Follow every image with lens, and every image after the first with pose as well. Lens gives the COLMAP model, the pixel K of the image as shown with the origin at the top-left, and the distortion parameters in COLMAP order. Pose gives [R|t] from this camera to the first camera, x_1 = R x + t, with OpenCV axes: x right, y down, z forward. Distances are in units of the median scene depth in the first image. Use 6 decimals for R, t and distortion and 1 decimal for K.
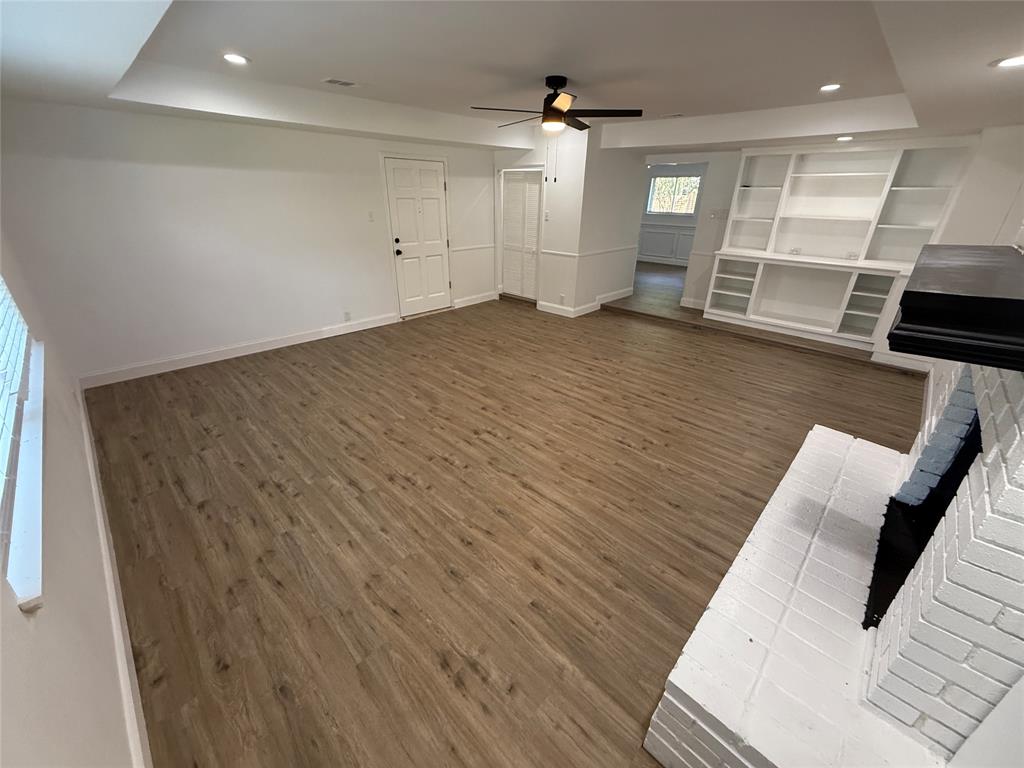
lens RADIAL K [[408.6, 0, 512.7], [0, 408.6, 381.9], [0, 0, 1]] dist [-0.000741, 0.000416]
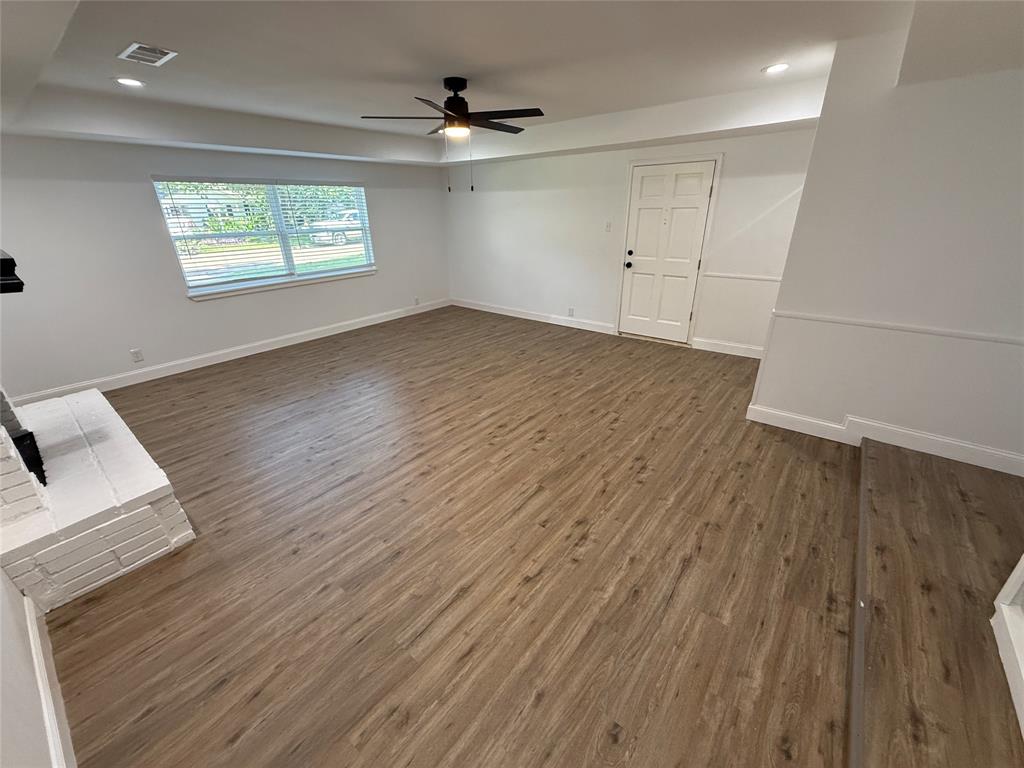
lens RADIAL K [[408.6, 0, 513.9], [0, 408.6, 386.2], [0, 0, 1]] dist [-0.000741, 0.000416]
pose [[0.090157, 0.386369, -0.917928, 0.865627], [-0.396491, 0.859416, 0.322798, -0.352629], [0.913601, 0.334848, 0.230674, 0.805636]]
